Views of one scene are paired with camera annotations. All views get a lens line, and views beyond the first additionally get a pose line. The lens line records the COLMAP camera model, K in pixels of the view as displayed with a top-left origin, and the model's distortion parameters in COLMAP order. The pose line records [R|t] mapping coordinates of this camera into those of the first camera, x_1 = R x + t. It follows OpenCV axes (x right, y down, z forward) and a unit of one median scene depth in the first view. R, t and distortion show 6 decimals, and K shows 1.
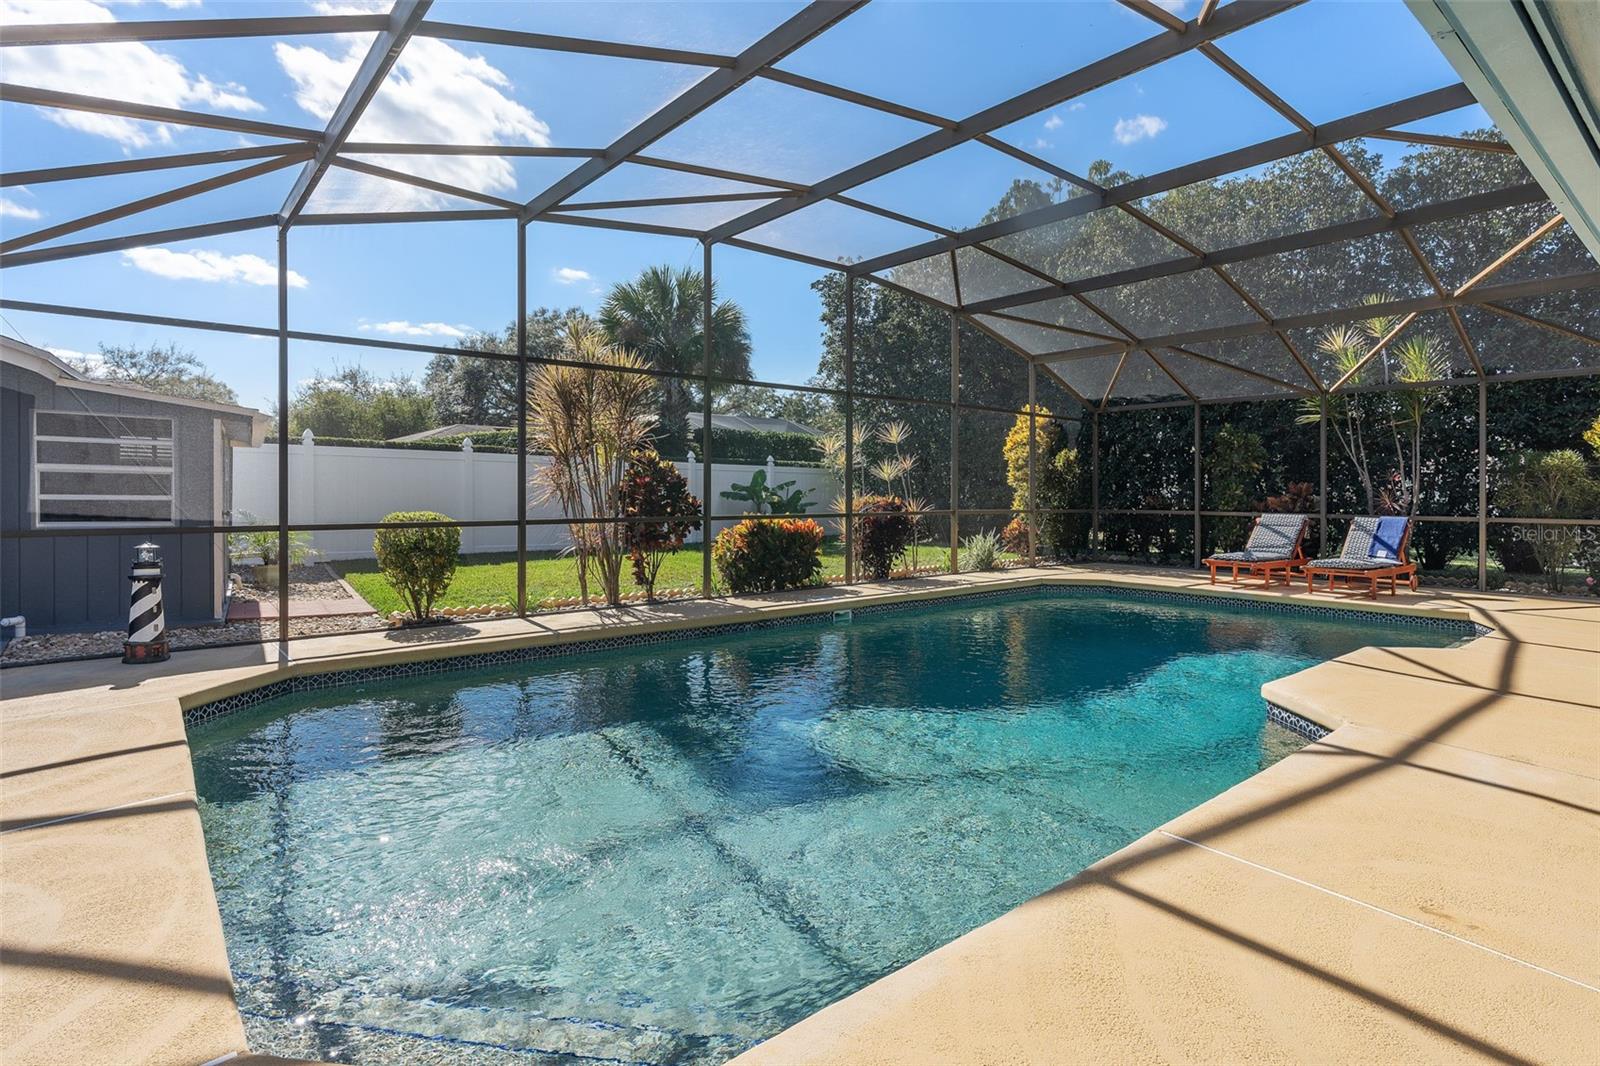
lens RADIAL K [[819.0, 0, 826.1], [0, 819.0, 501.3], [0, 0, 1]] dist [0.011869, -0.001671]
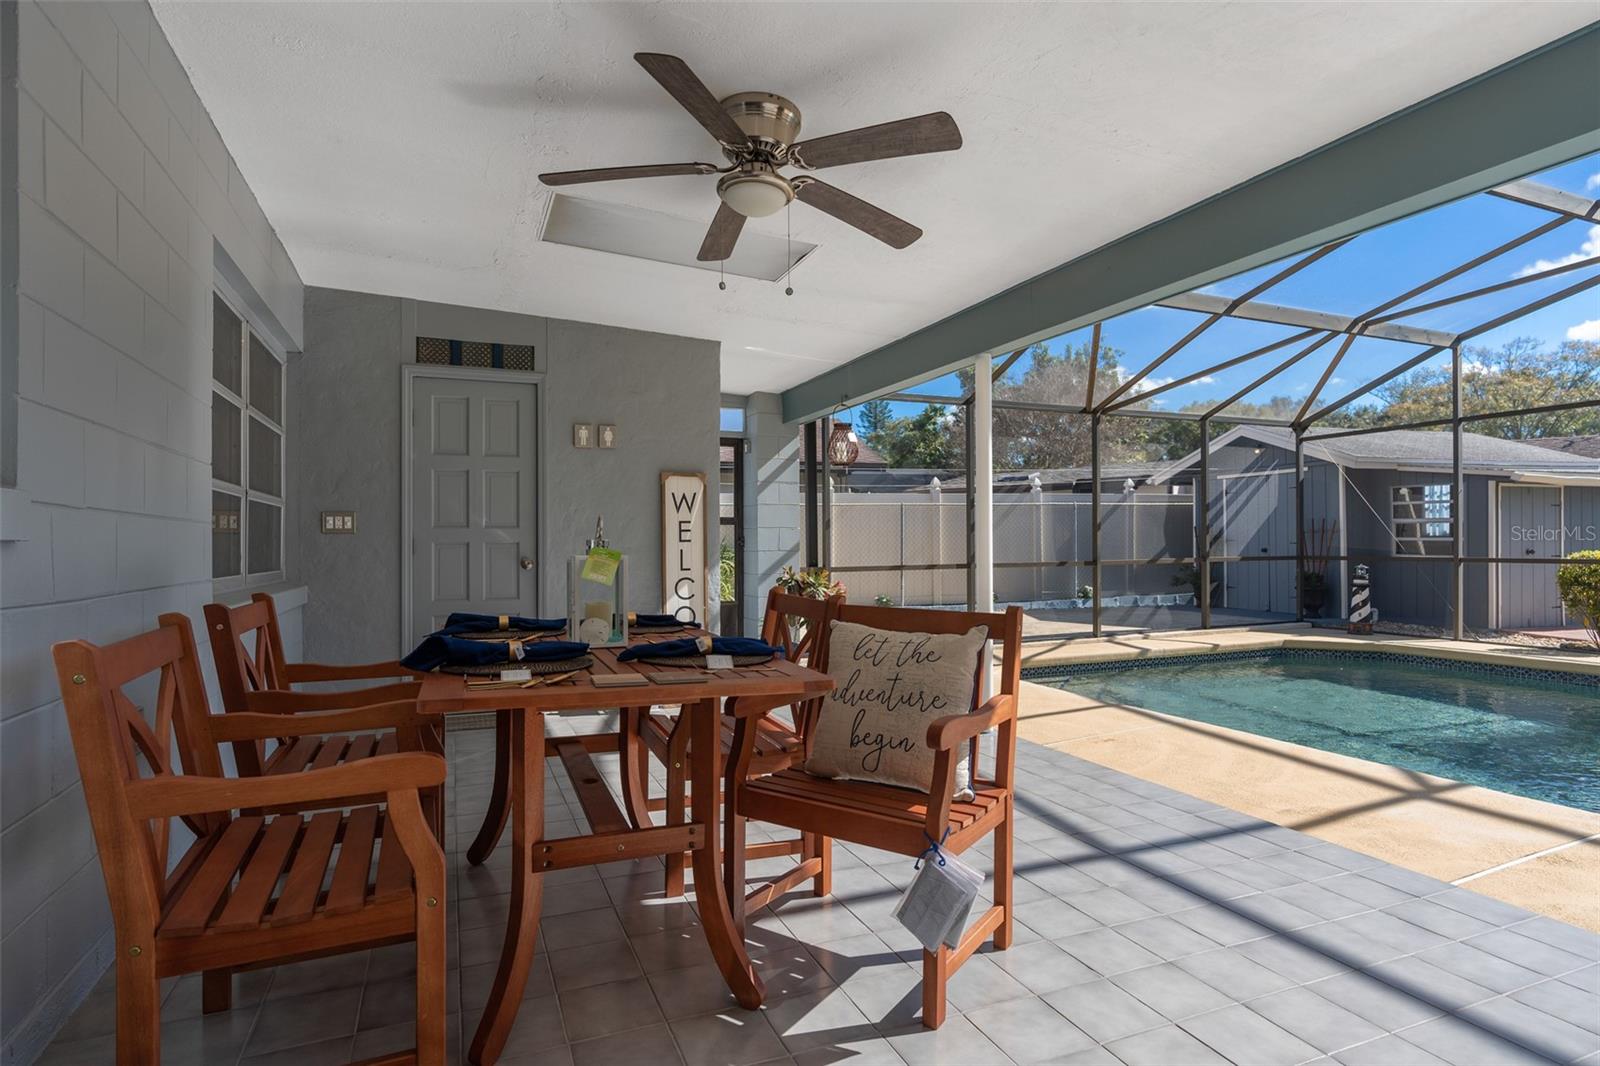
lens RADIAL K [[819.0, 0, 798.2], [0, 819.0, 535.8], [0, 0, 1]] dist [0.011869, -0.001671]
pose [[-0.304084, -0.013934, -0.952543, 0.717564], [-0.010326, 0.999882, -0.011330, 0.014275], [0.952589, 0.006390, -0.304192, 0.253060]]
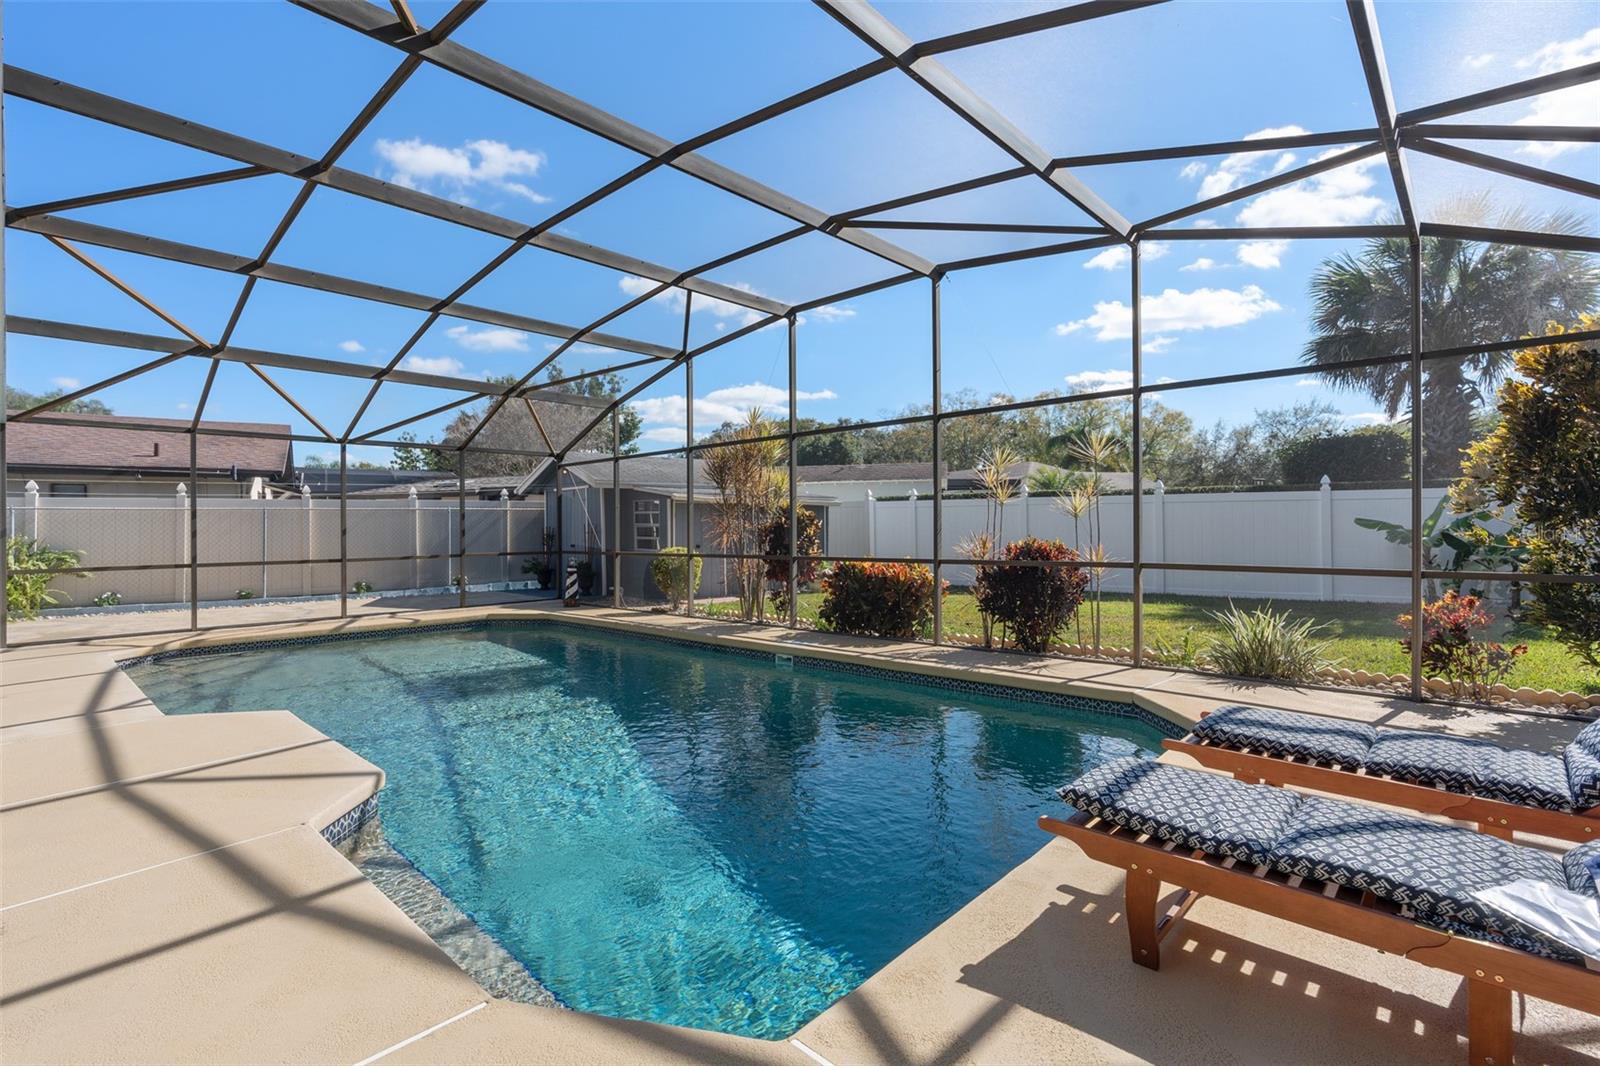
lens RADIAL K [[726.3, 0, 822.7], [0, 726.3, 534.3], [0, 0, 1]] dist [-0.002403, 0.000645]
pose [[0.123259, -0.003066, -0.992370, 0.859364], [-0.007198, 0.999966, -0.003984, -0.007679], [0.992348, 0.007634, 0.123233, 0.909475]]
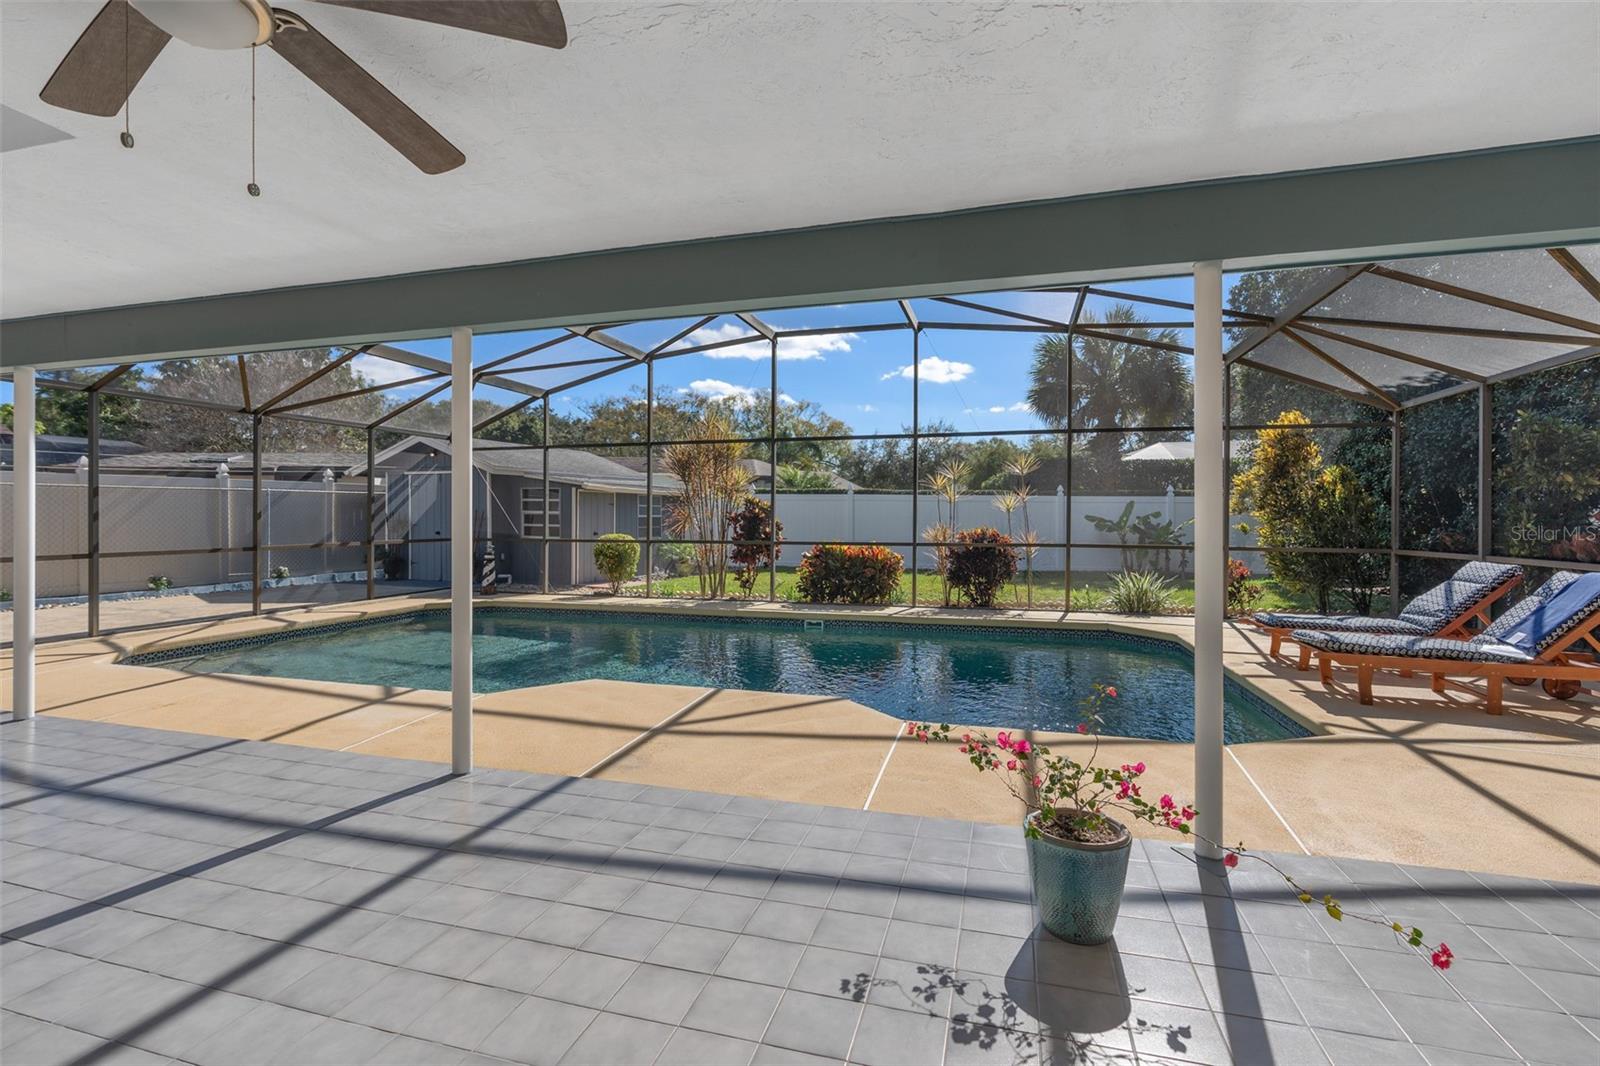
lens RADIAL K [[726.3, 0, 802.0], [0, 726.3, 526.1], [0, 0, 1]] dist [-0.002403, 0.000645]
pose [[0.541768, 0.004528, -0.840516, 0.886062], [-0.010477, 0.999944, -0.001366, -0.005028], [0.840463, 0.009546, 0.541786, 0.385254]]
